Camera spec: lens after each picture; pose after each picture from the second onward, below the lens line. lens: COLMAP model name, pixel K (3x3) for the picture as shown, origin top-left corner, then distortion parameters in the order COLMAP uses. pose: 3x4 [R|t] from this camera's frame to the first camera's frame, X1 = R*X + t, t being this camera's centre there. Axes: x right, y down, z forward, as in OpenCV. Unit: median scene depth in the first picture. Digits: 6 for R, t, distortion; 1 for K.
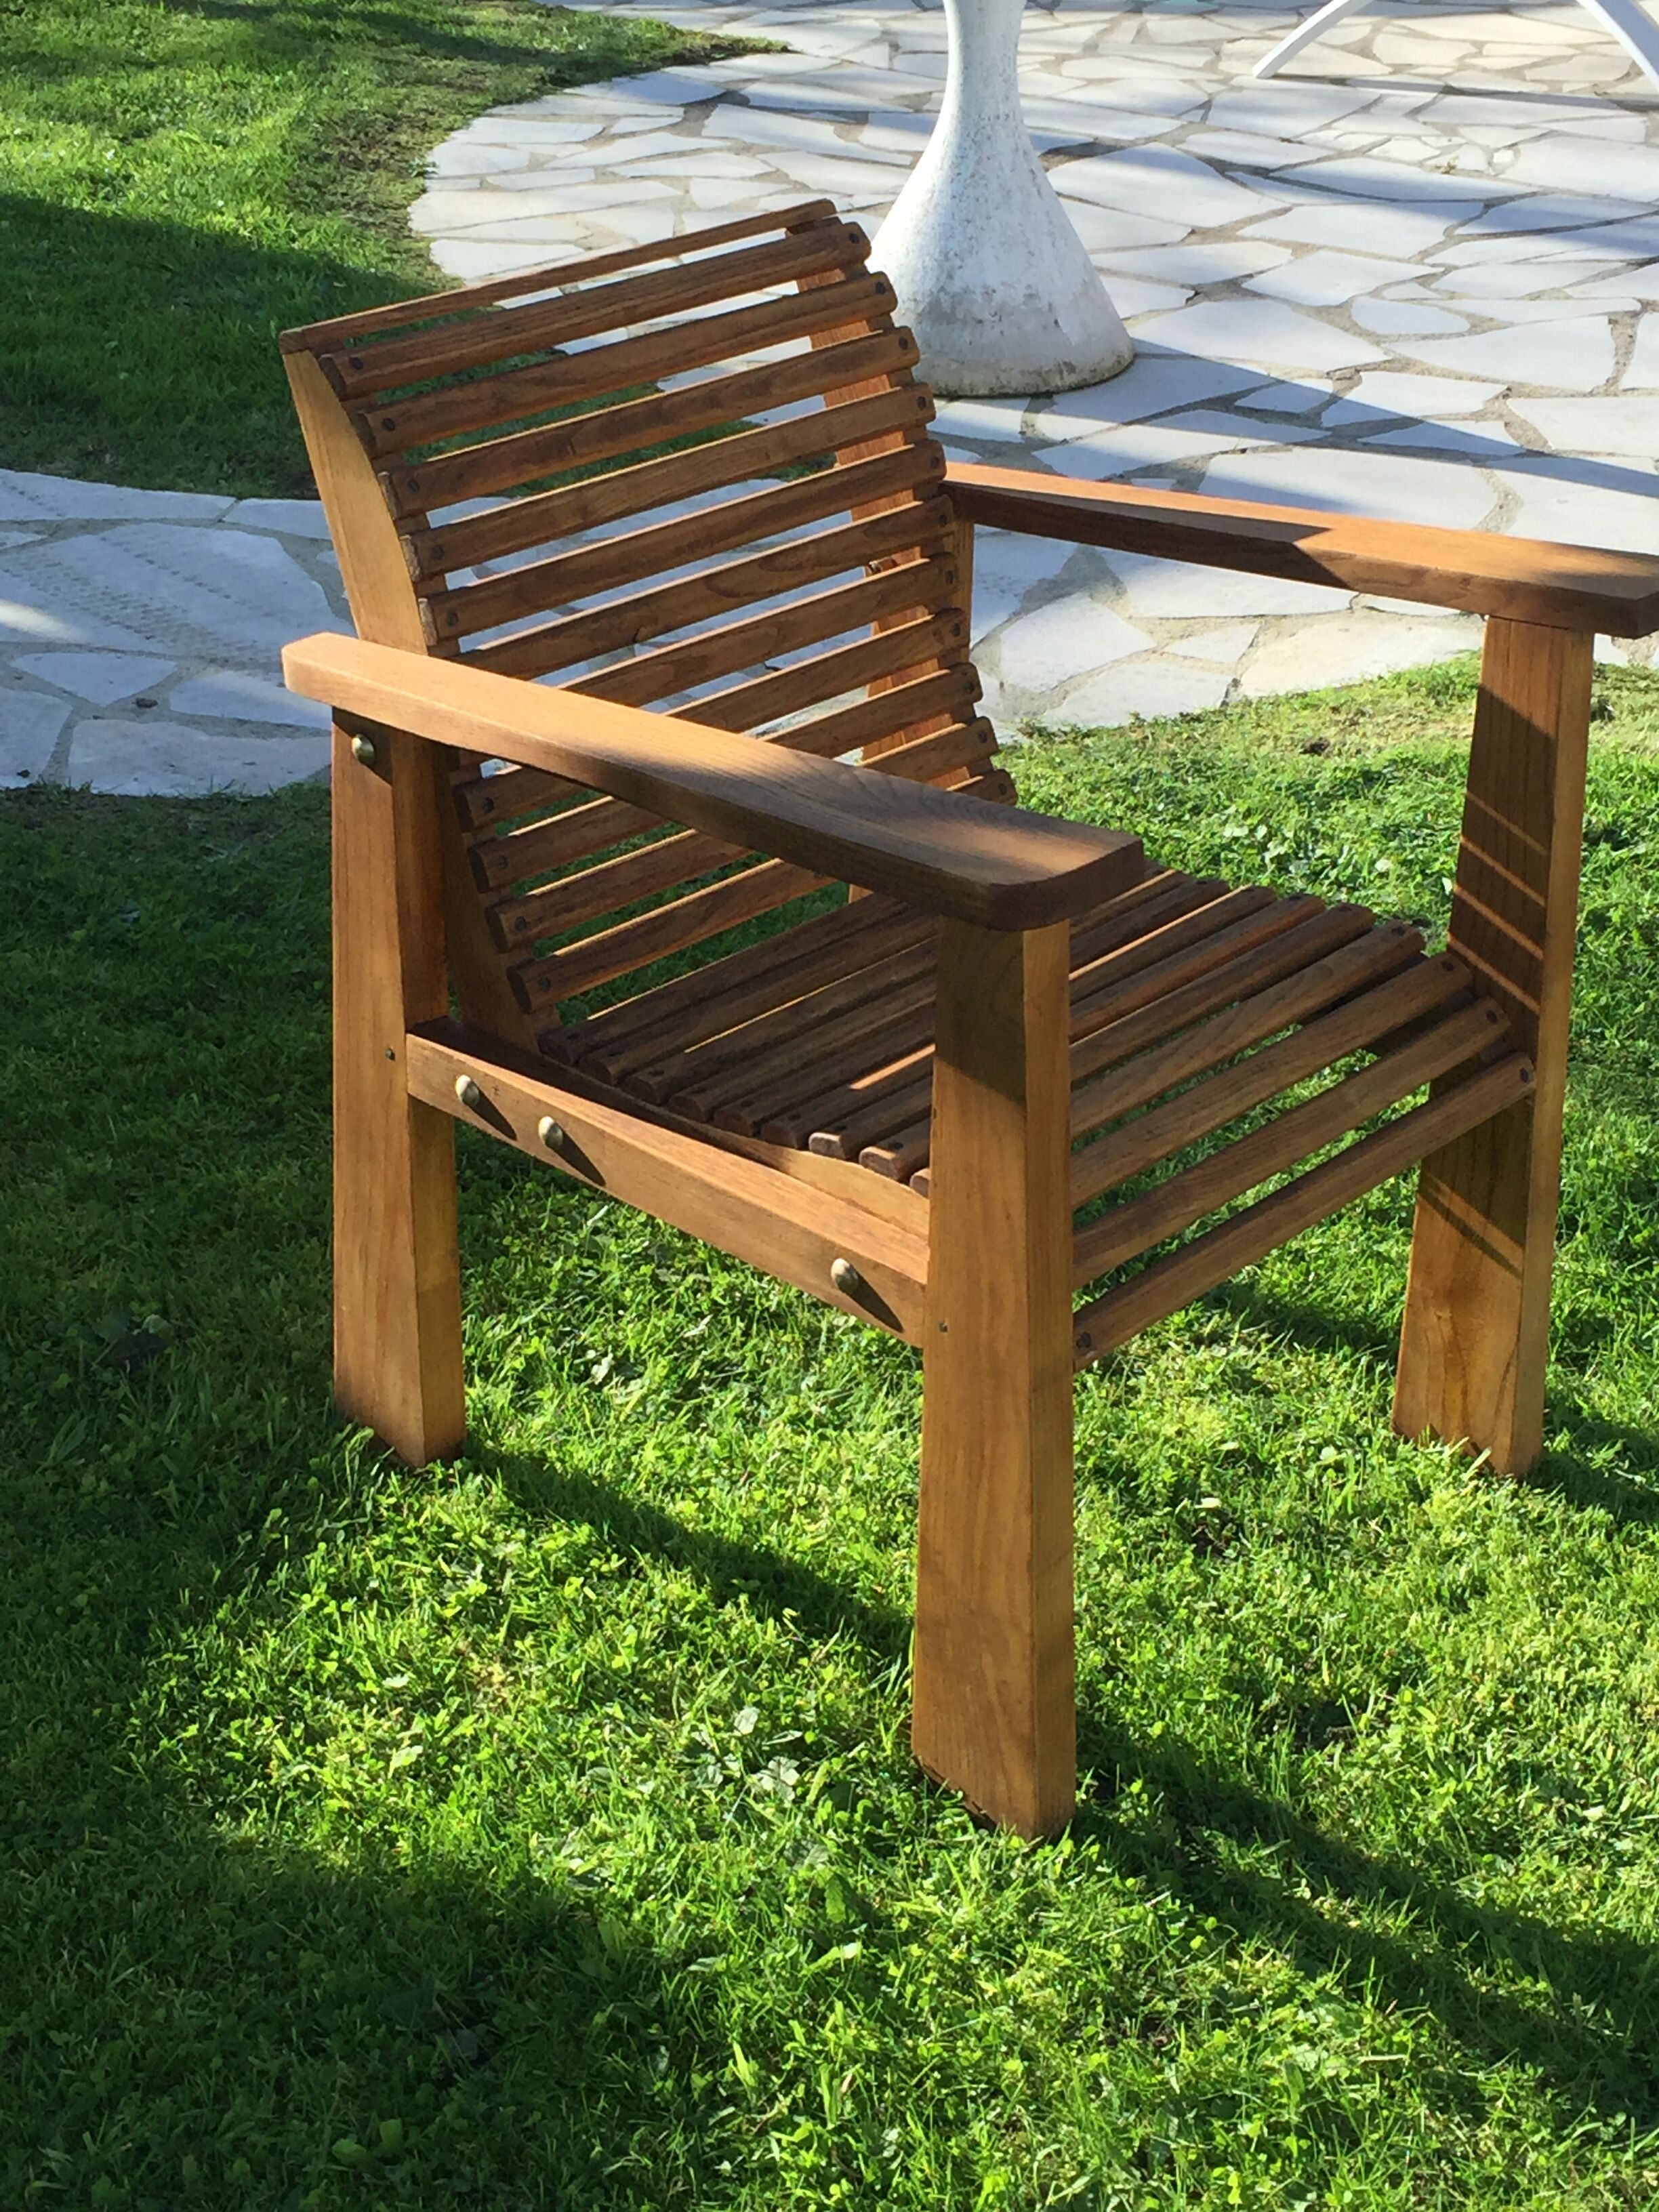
lens RADIAL K [[3454.4, 0, 832.4], [0, 3454.4, 1093.8], [0, 0, 1]] dist [0.052676, 0.000000]
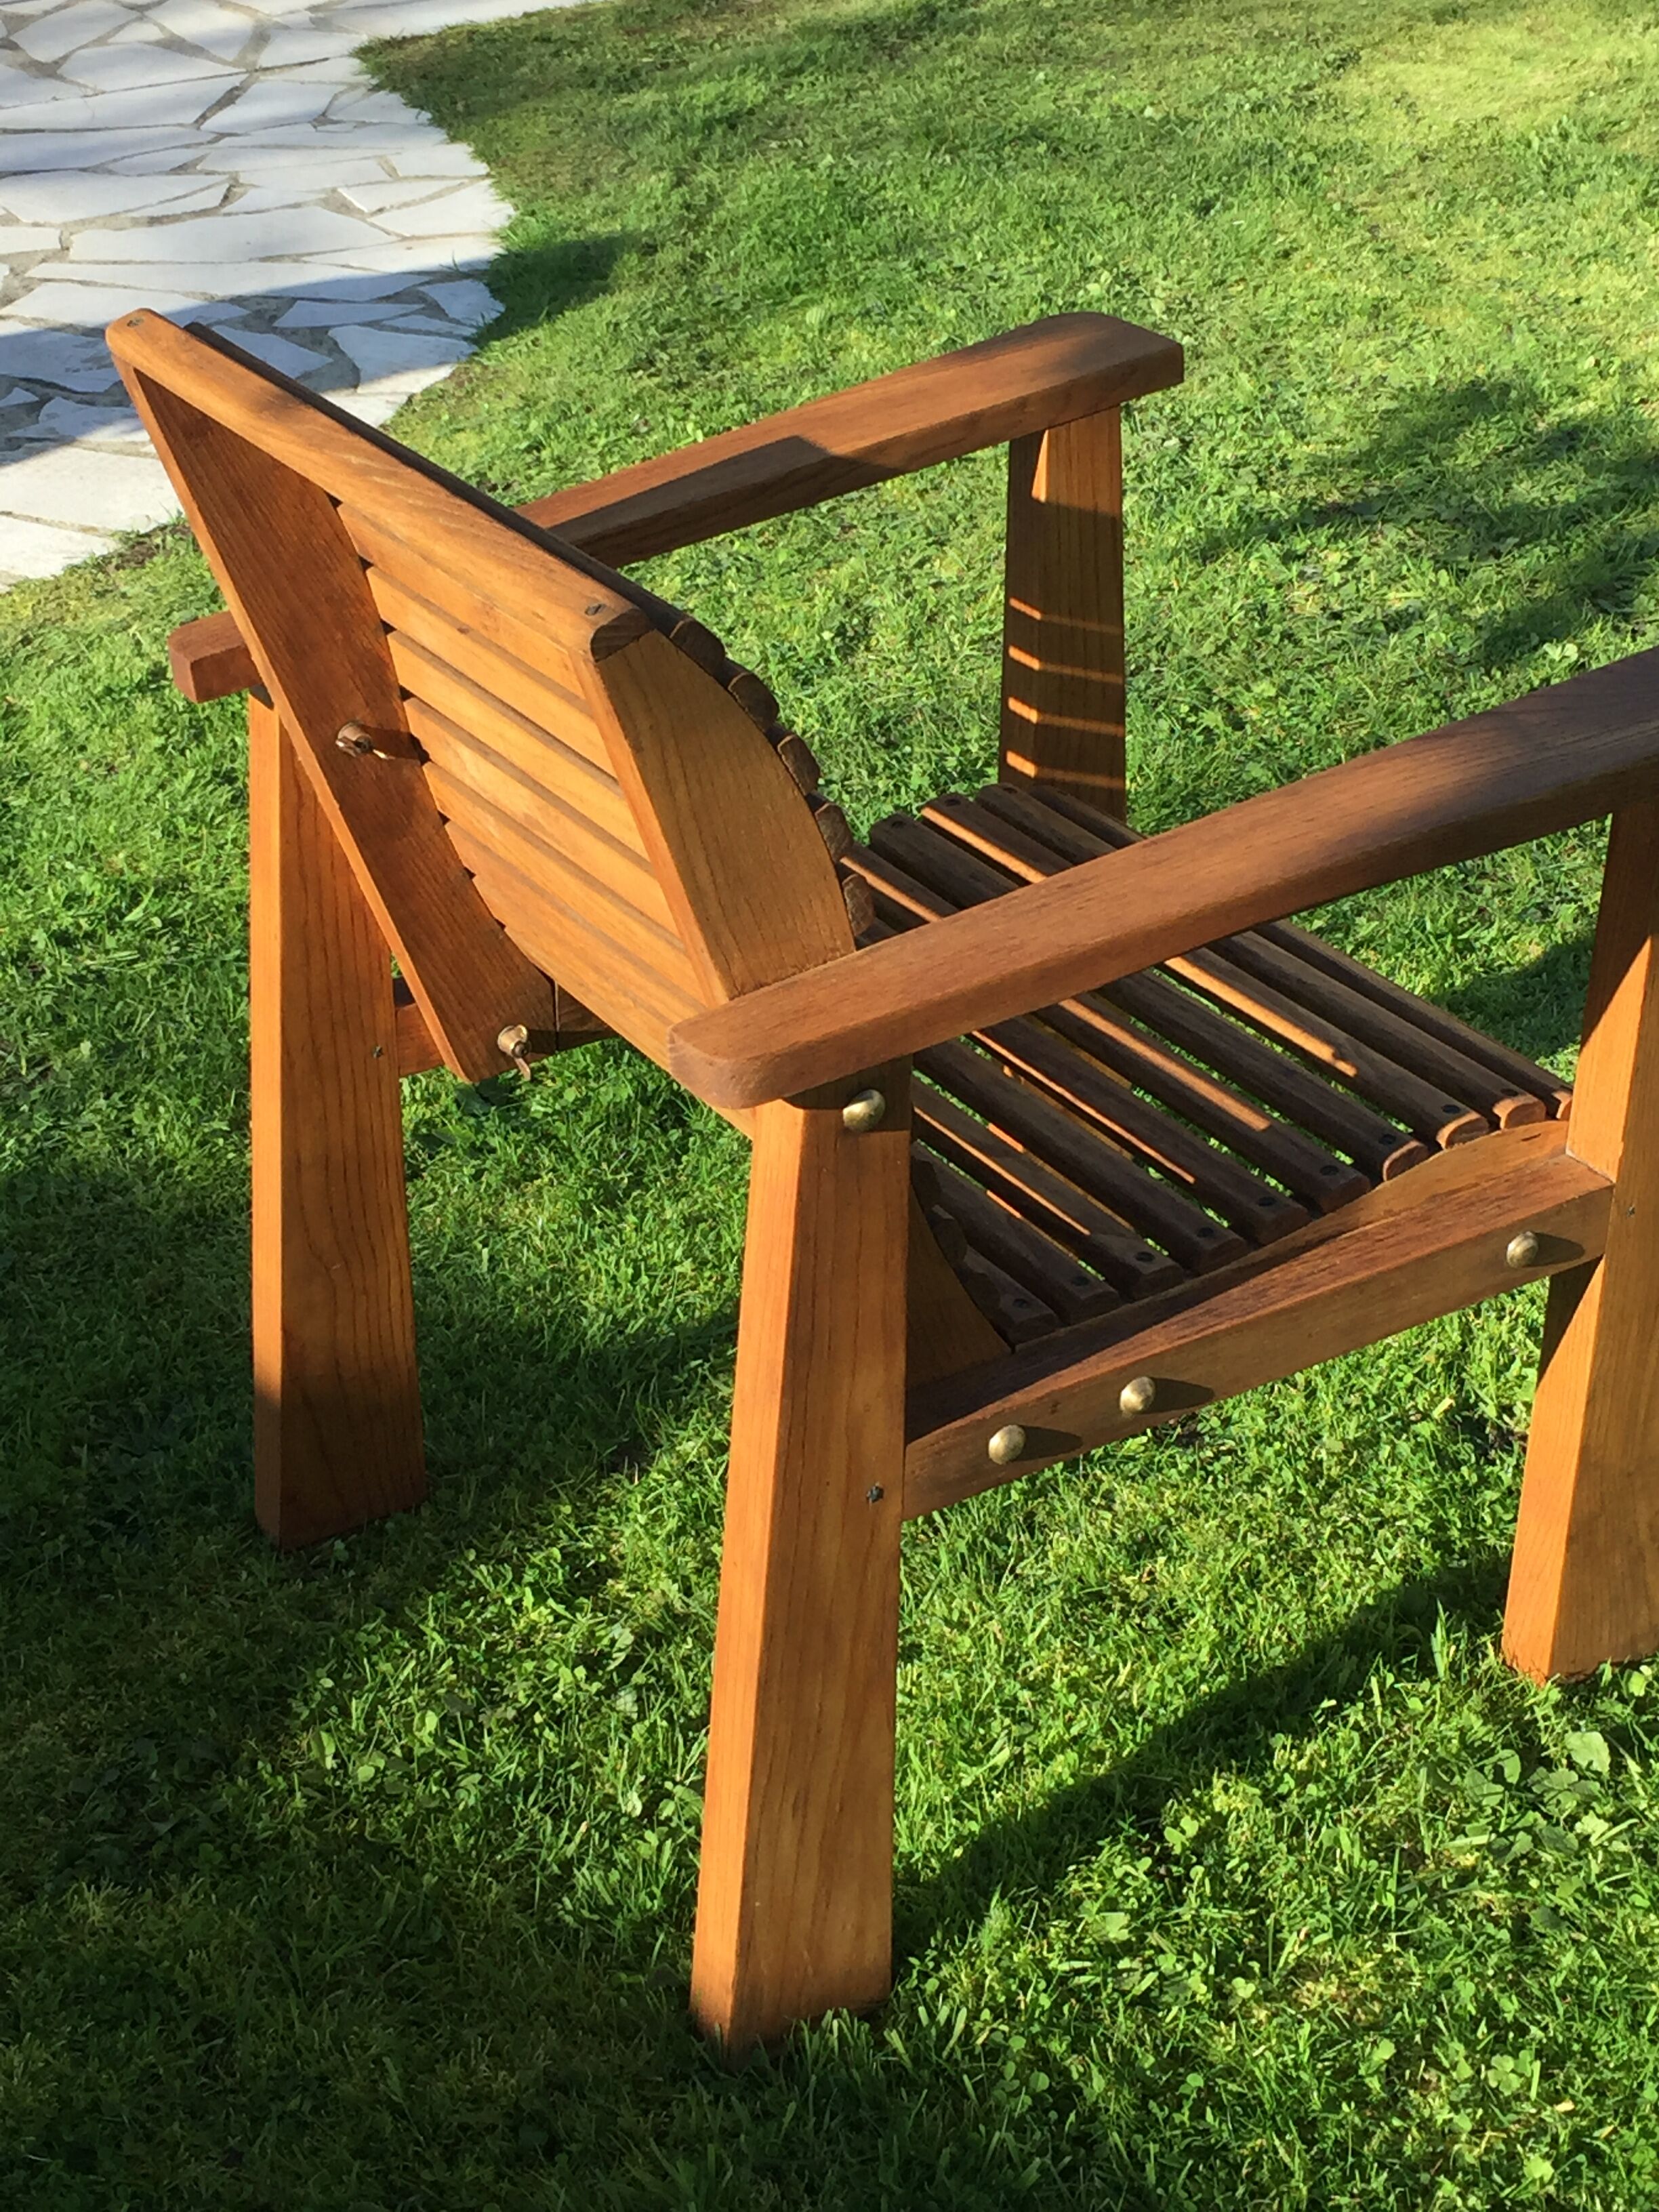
lens RADIAL K [[3454.4, 0, 782.9], [0, 3454.4, 1121.5], [0, 0, 1]] dist [0.052676, 0.000000]
pose [[0.256551, -0.496134, 0.829477, -0.685094], [0.456162, 0.818761, 0.348637, -0.332475], [-0.852114, 0.288933, 0.436371, 0.668559]]
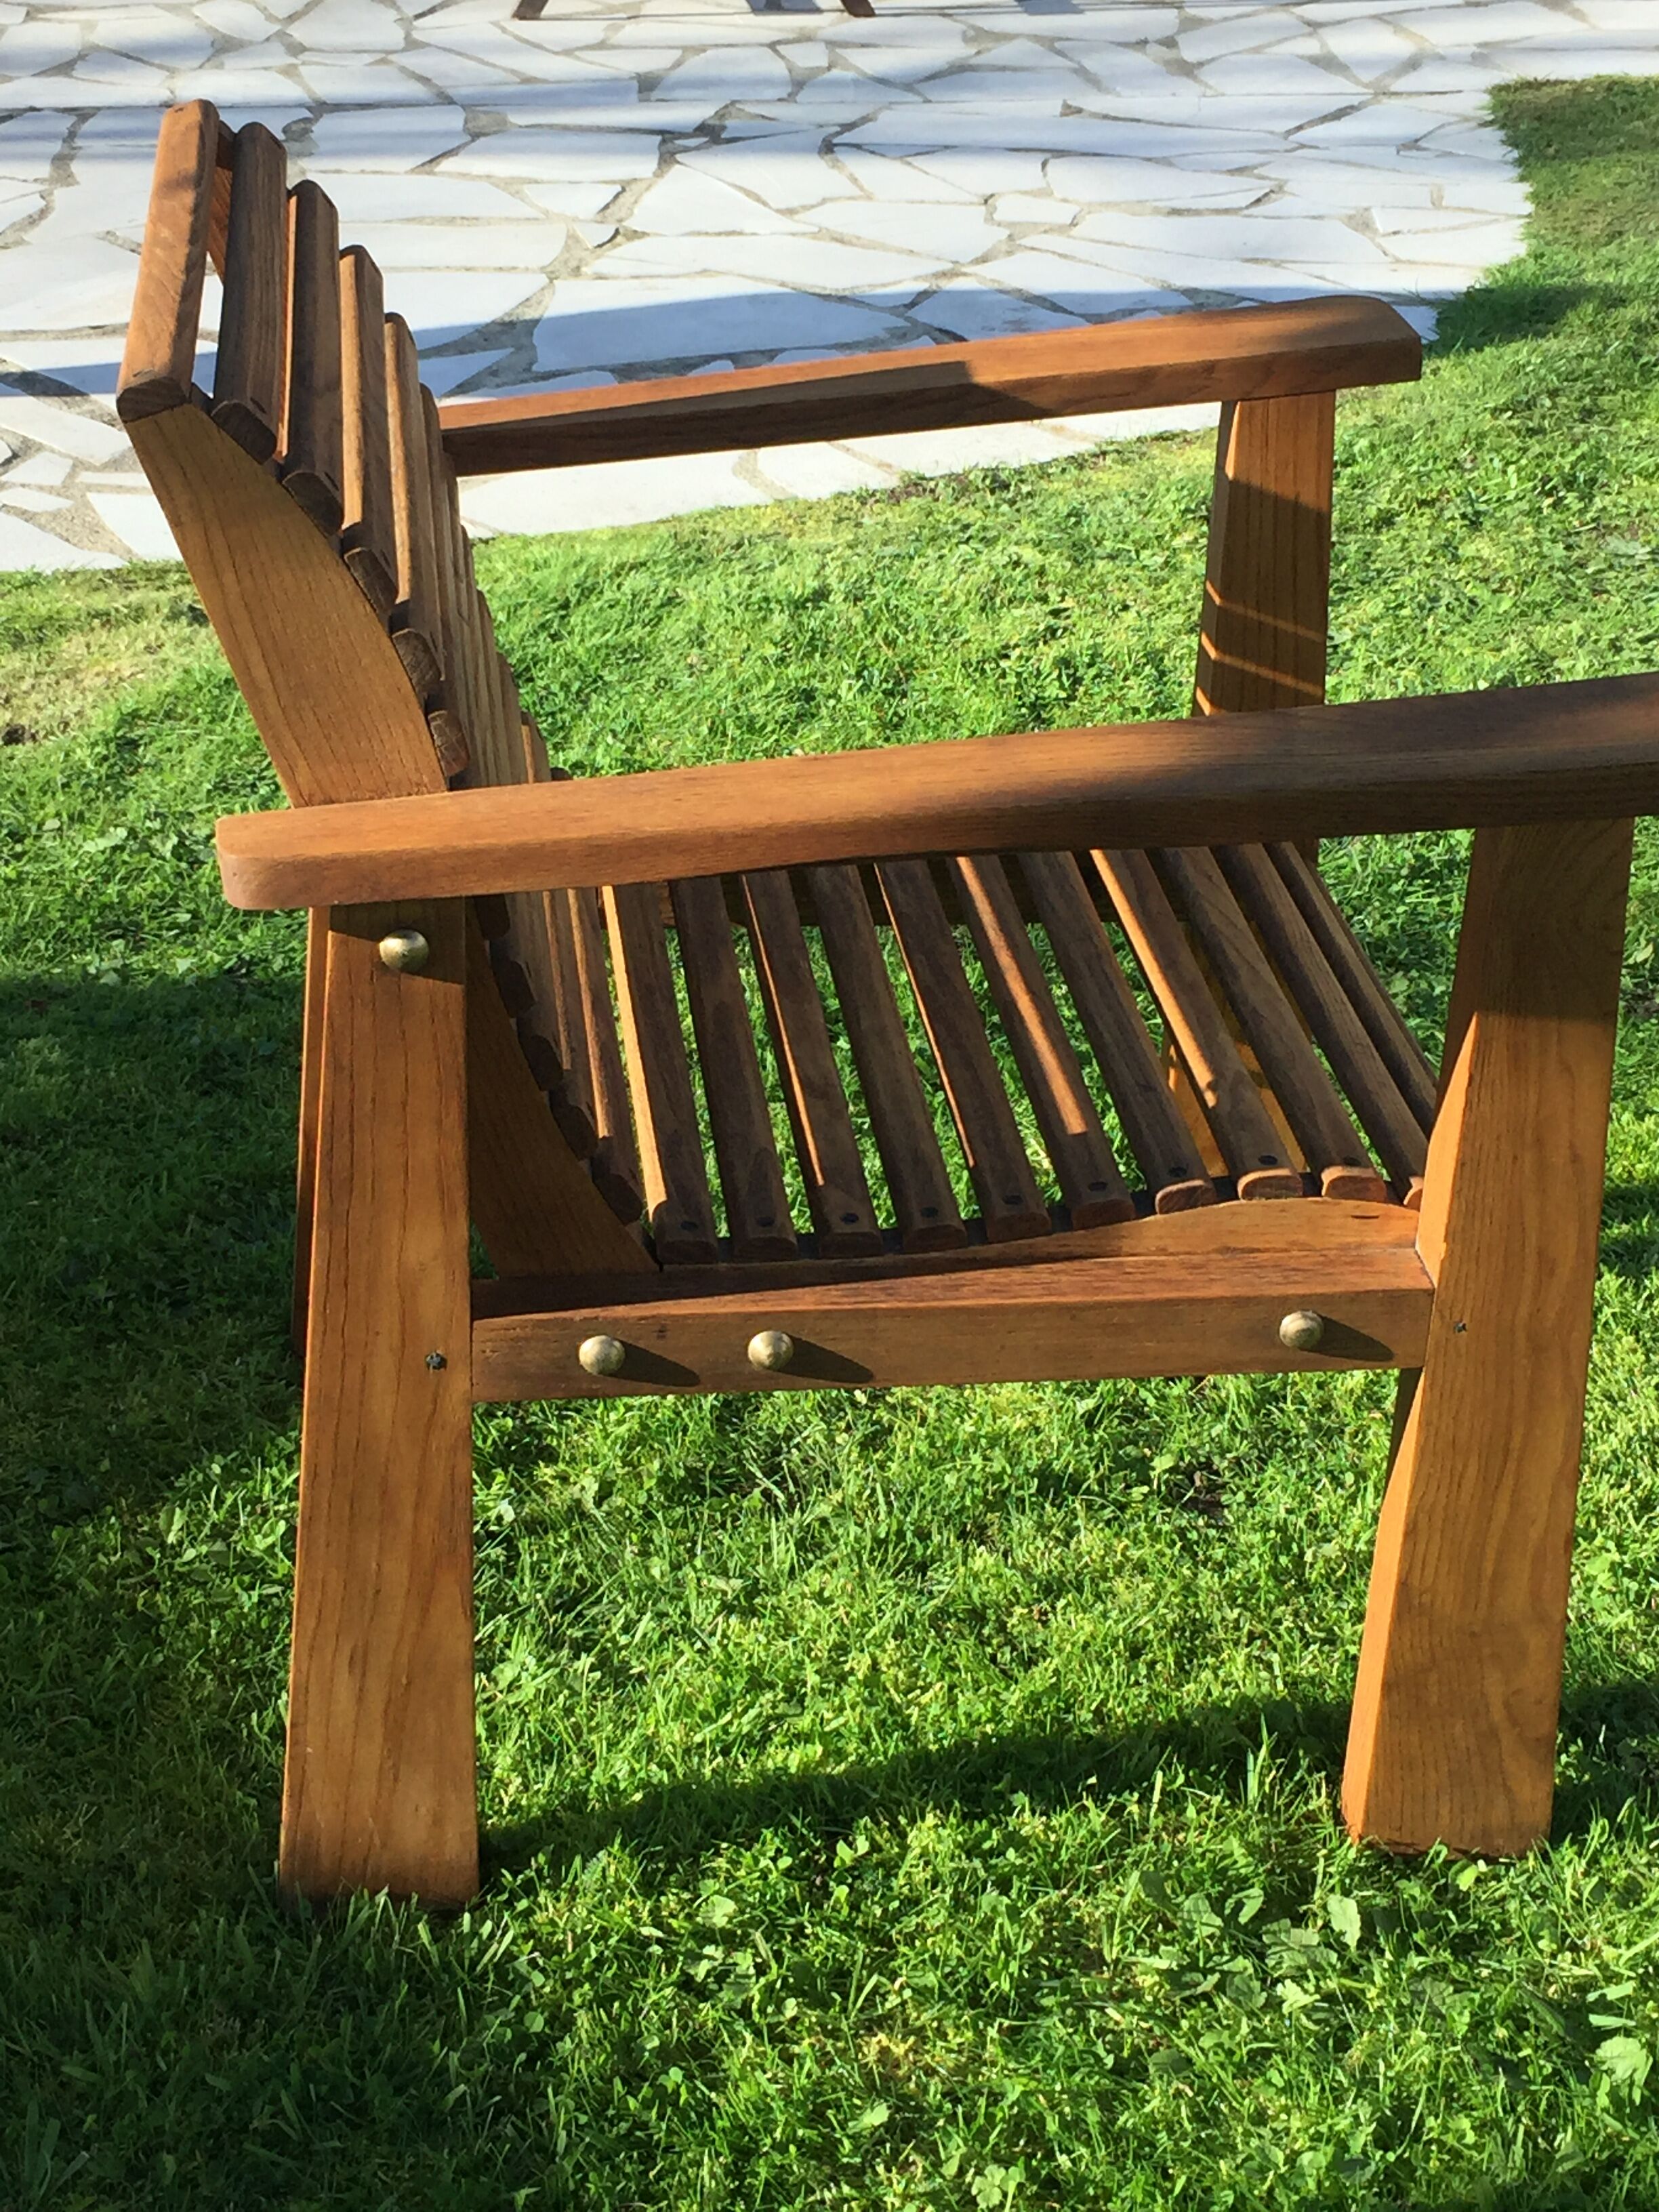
lens RADIAL K [[3454.4, 0, 824.4], [0, 3454.4, 1106.2], [0, 0, 1]] dist [0.052676, 0.000000]
pose [[0.649531, -0.362776, 0.668209, -0.521714], [0.337334, 0.925101, 0.174340, -0.154394], [-0.681406, 0.112171, 0.723259, 0.424085]]
